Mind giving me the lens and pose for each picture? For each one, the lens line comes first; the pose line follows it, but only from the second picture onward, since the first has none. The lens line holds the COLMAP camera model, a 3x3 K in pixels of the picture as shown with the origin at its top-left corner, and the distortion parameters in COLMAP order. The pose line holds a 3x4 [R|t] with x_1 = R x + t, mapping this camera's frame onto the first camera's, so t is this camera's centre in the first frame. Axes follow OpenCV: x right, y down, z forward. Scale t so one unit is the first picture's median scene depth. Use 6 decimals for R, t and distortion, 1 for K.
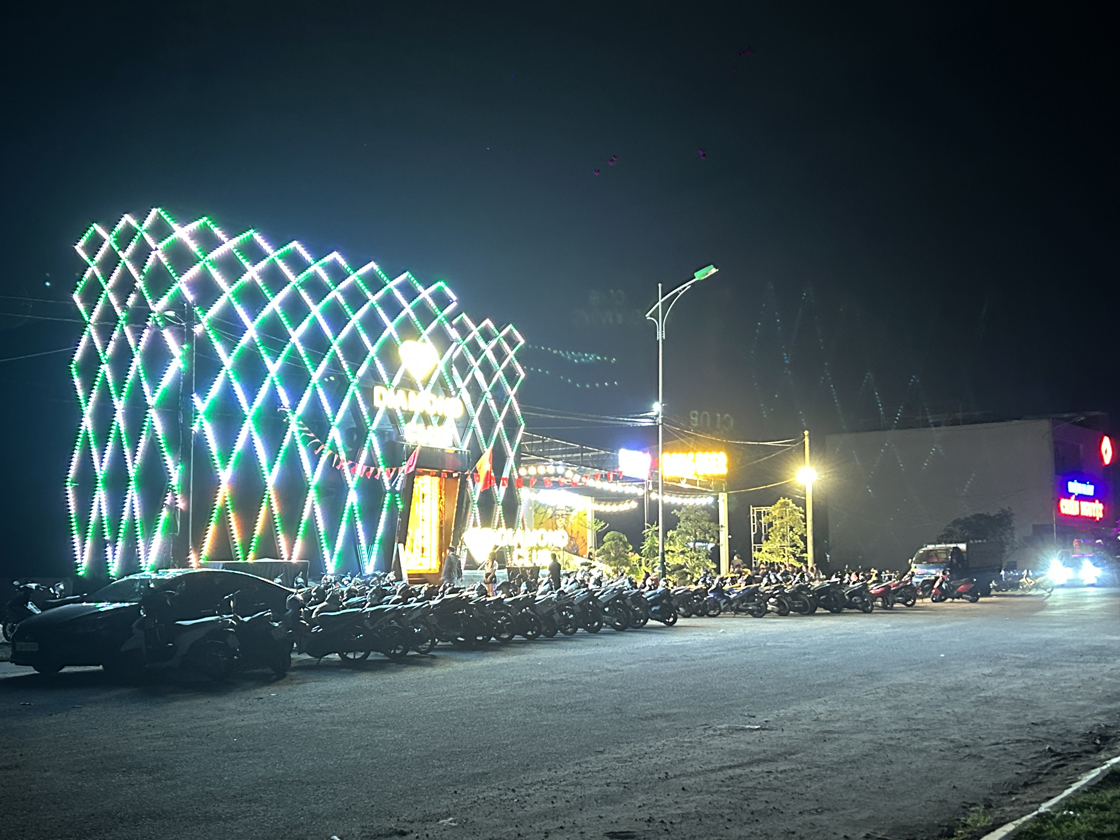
lens RADIAL K [[1207.7, 0, 560.7], [0, 1207.7, 418.0], [0, 0, 1]] dist [0.009737, 0.000000]
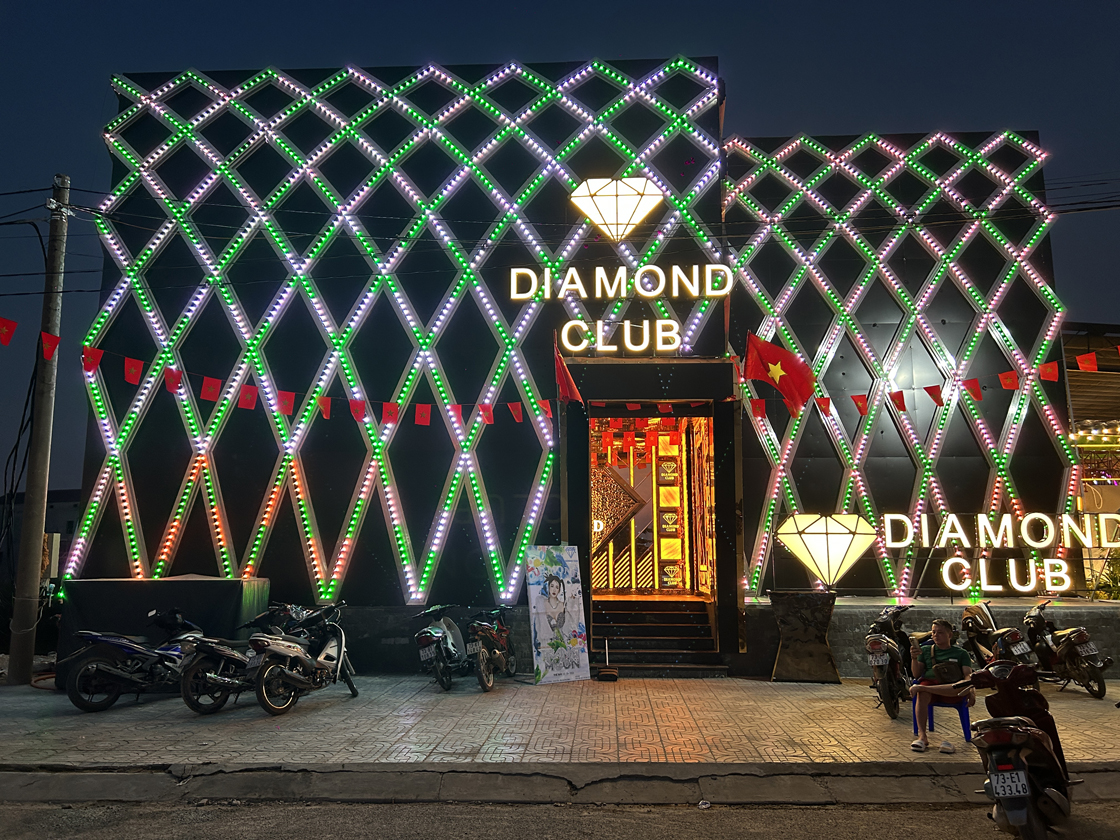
lens RADIAL K [[834.7, 0, 562.4], [0, 834.7, 422.4], [0, 0, 1]] dist [0.070656, -0.075476]
pose [[0.567692, -0.121885, -0.814168, 0.174819], [0.090485, 0.992225, -0.085449, 0.083575], [0.818253, -0.025161, 0.574307, 0.801948]]
